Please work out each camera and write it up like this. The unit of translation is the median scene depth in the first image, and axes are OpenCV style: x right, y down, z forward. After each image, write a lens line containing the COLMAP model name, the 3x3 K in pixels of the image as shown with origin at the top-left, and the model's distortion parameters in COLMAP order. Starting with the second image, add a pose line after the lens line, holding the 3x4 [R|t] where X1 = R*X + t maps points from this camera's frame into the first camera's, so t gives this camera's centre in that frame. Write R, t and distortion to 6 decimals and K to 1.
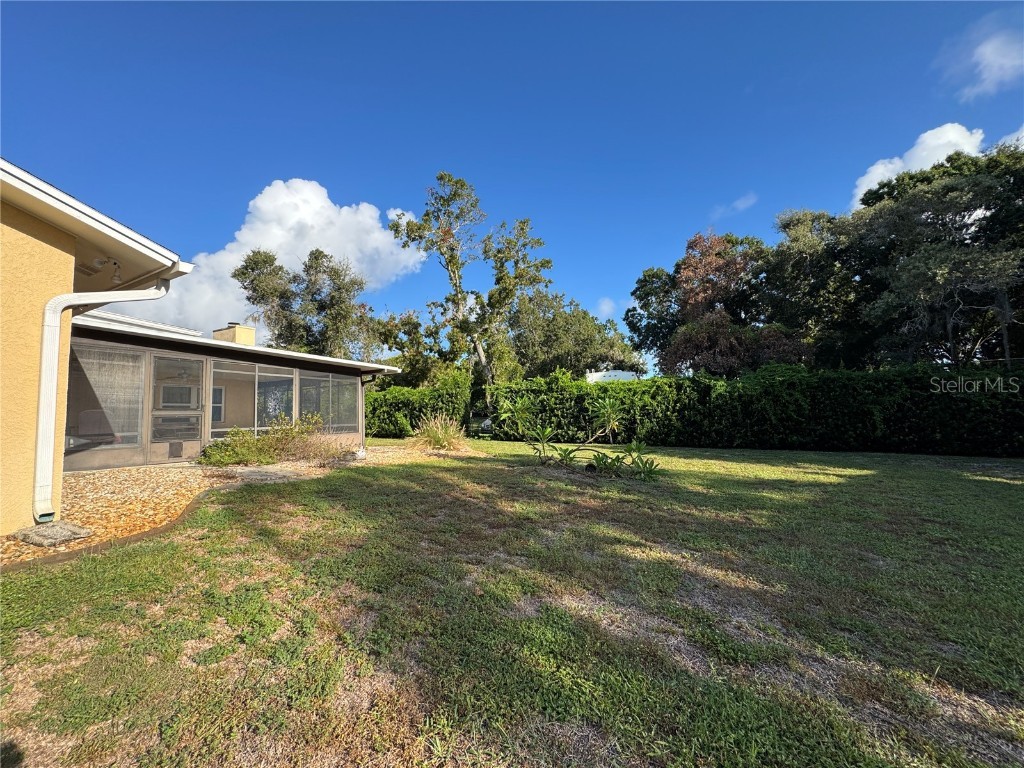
lens RADIAL K [[410.5, 0, 512.0], [0, 410.5, 384.0], [0, 0, 1]] dist [0.000238, 0.000014]
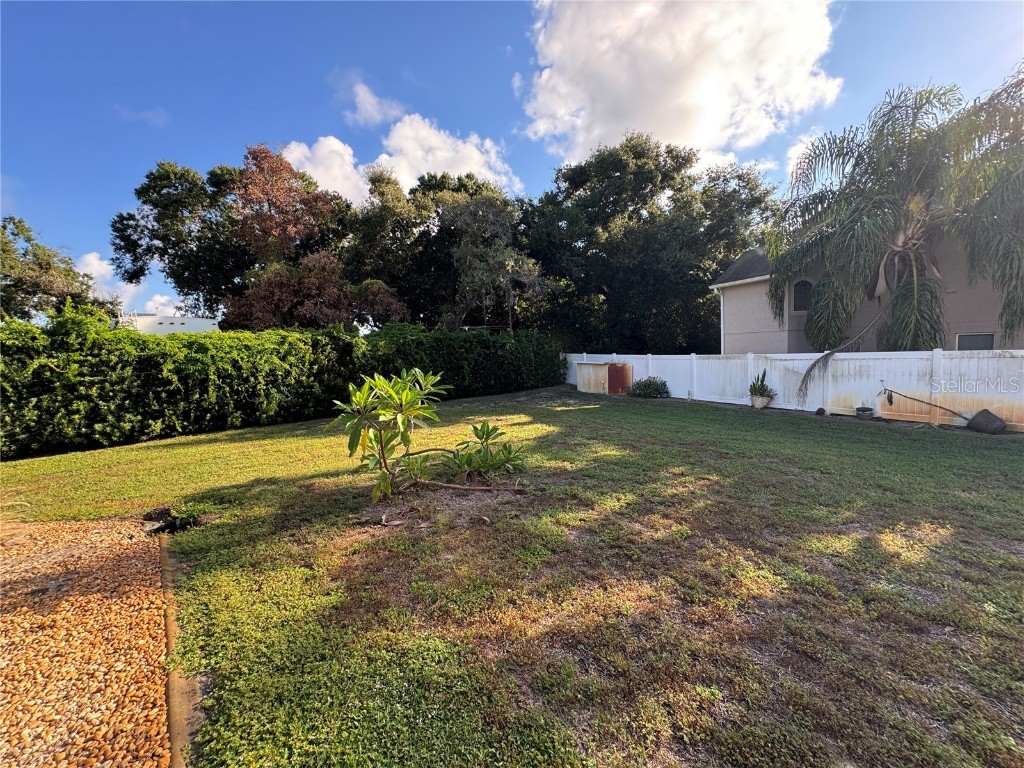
lens RADIAL K [[410.5, 0, 512.0], [0, 410.5, 384.0], [0, 0, 1]] dist [0.000238, 0.000014]
pose [[0.346379, -0.082807, 0.934433, -0.183484], [-0.026926, 0.994808, 0.098138, -0.004023], [-0.937708, -0.059153, 0.342351, 0.330183]]
